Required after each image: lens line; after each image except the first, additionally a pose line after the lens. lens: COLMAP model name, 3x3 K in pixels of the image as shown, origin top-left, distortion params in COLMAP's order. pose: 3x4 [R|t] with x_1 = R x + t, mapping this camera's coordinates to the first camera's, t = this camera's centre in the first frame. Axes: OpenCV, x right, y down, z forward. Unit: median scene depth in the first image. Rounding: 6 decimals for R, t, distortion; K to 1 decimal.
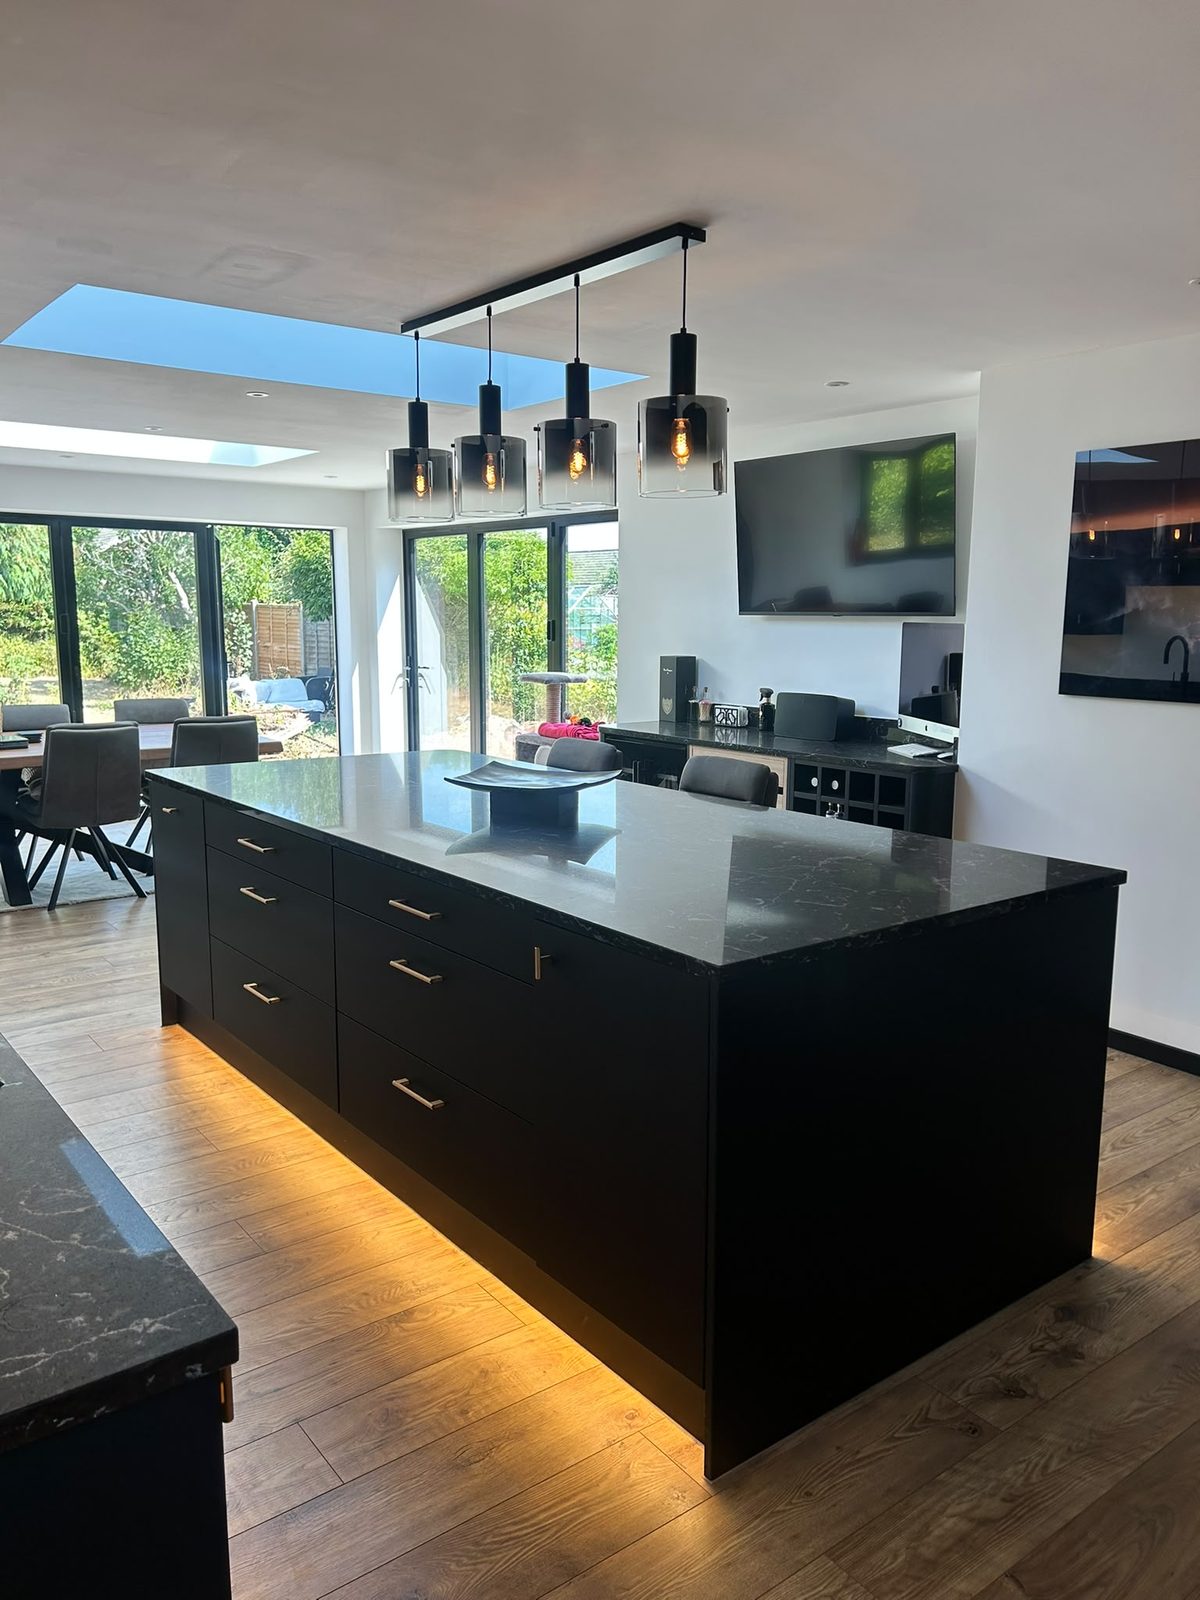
lens RADIAL K [[1202.3, 0, 596.9], [0, 1202.3, 814.8], [0, 0, 1]] dist [0.078520, -0.079613]
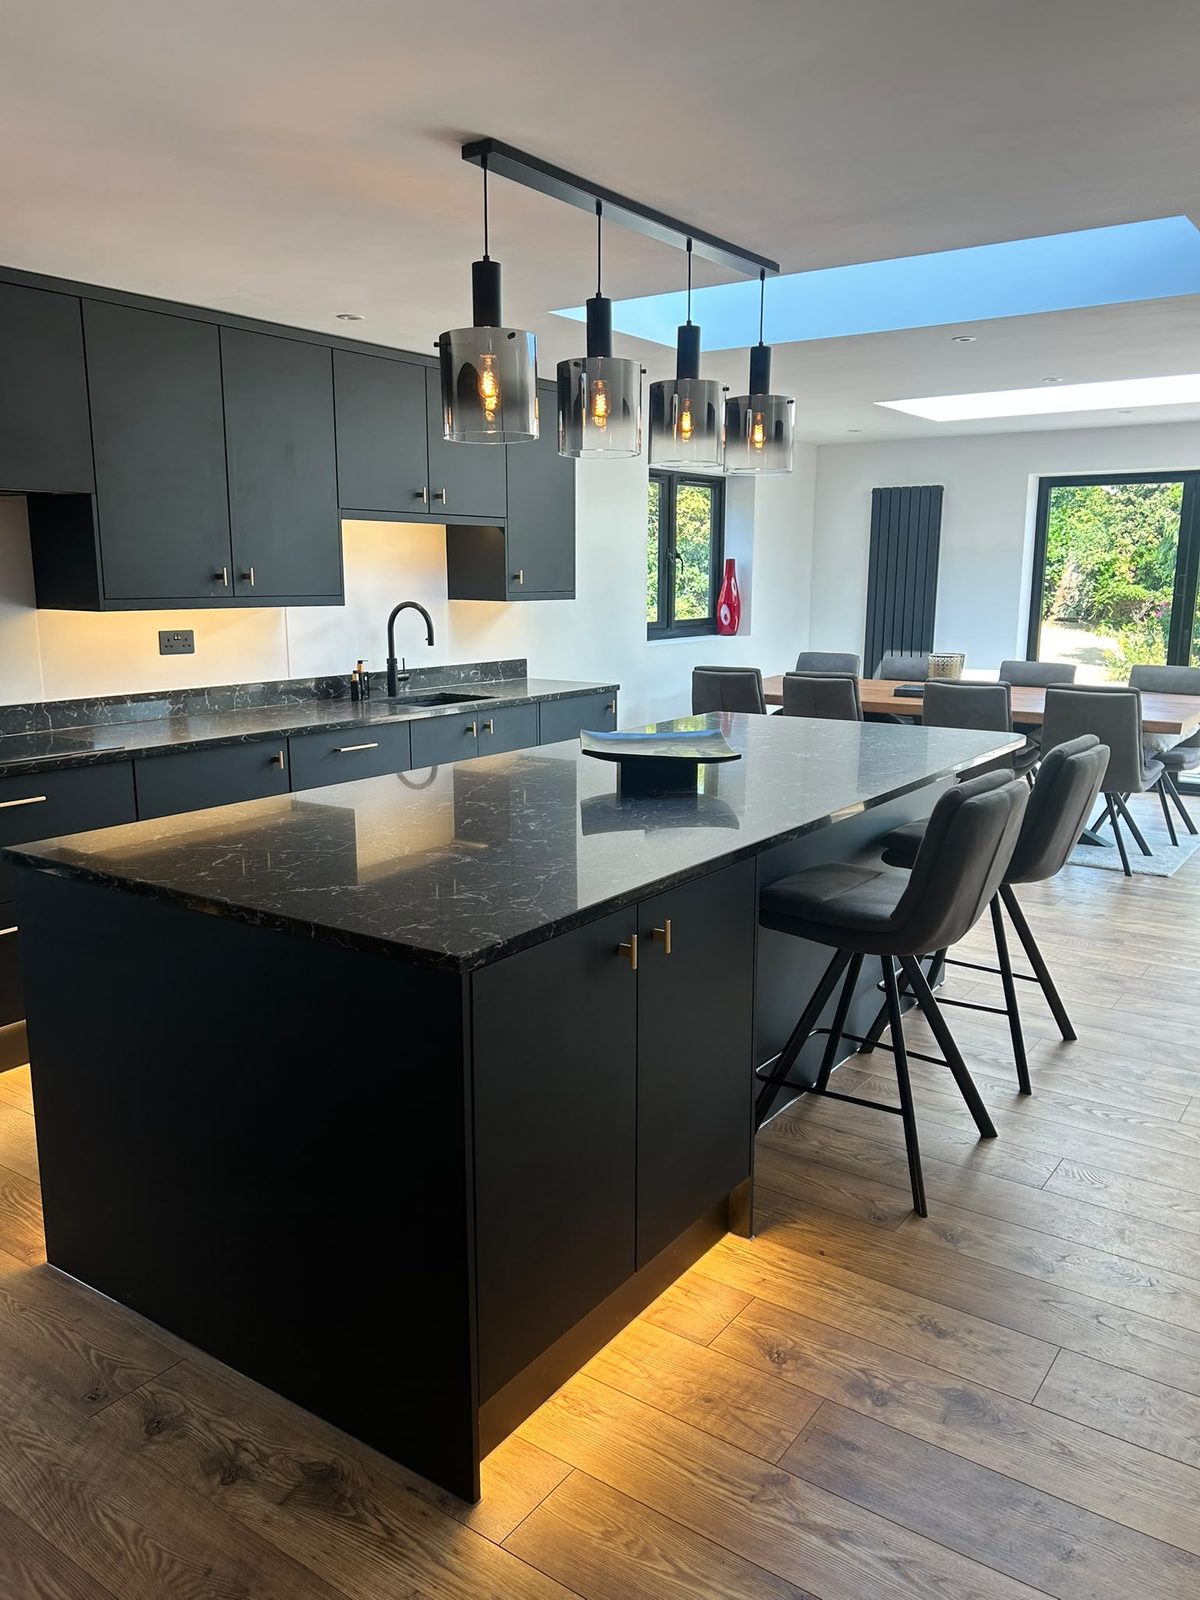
lens RADIAL K [[1202.3, 0, 605.6], [0, 1202.3, 810.3], [0, 0, 1]] dist [0.078520, -0.079613]
pose [[0.286477, 0.177457, -0.941509, 1.152044], [-0.153499, 0.978504, 0.137724, -0.145125], [0.945711, 0.105066, 0.307559, 0.938612]]
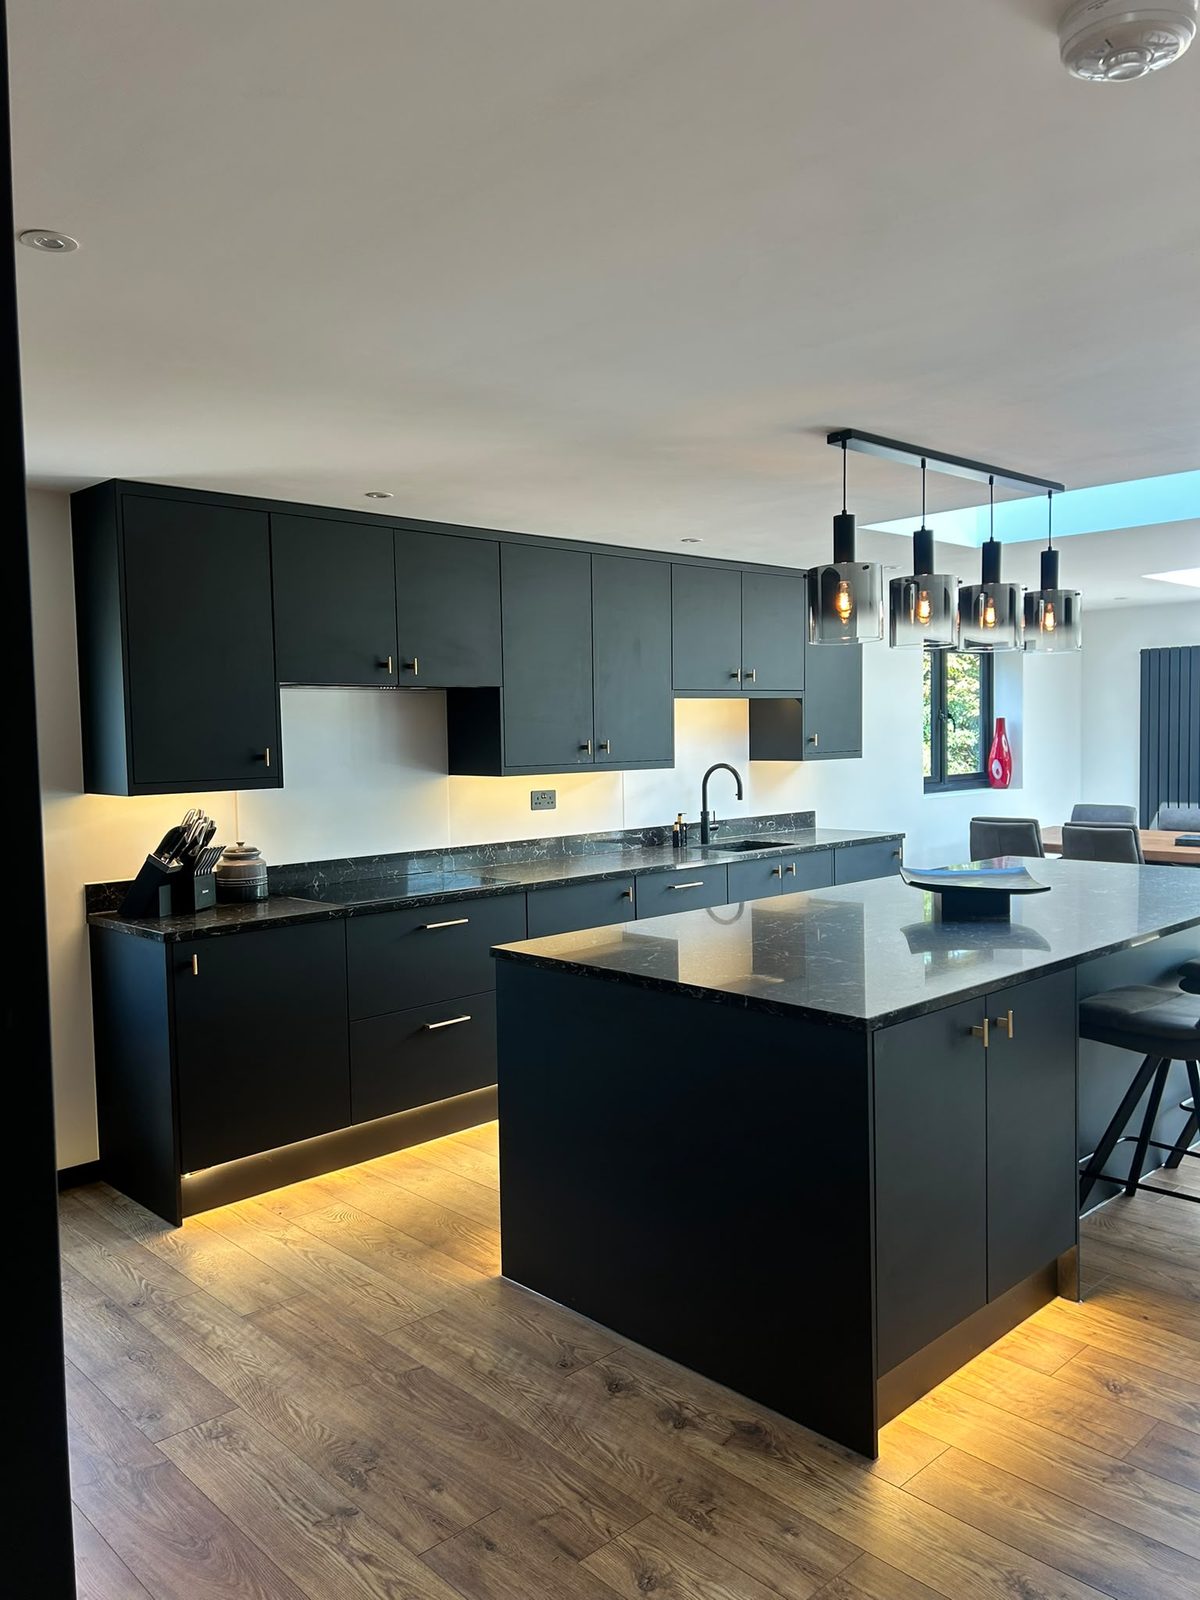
lens RADIAL K [[1202.3, 0, 604.1], [0, 1202.3, 806.1], [0, 0, 1]] dist [0.078520, -0.079613]
pose [[0.096235, 0.049985, -0.994103, 1.423645], [-0.141972, 0.989216, 0.035995, -0.126036], [0.985182, 0.137671, 0.102293, 0.749158]]
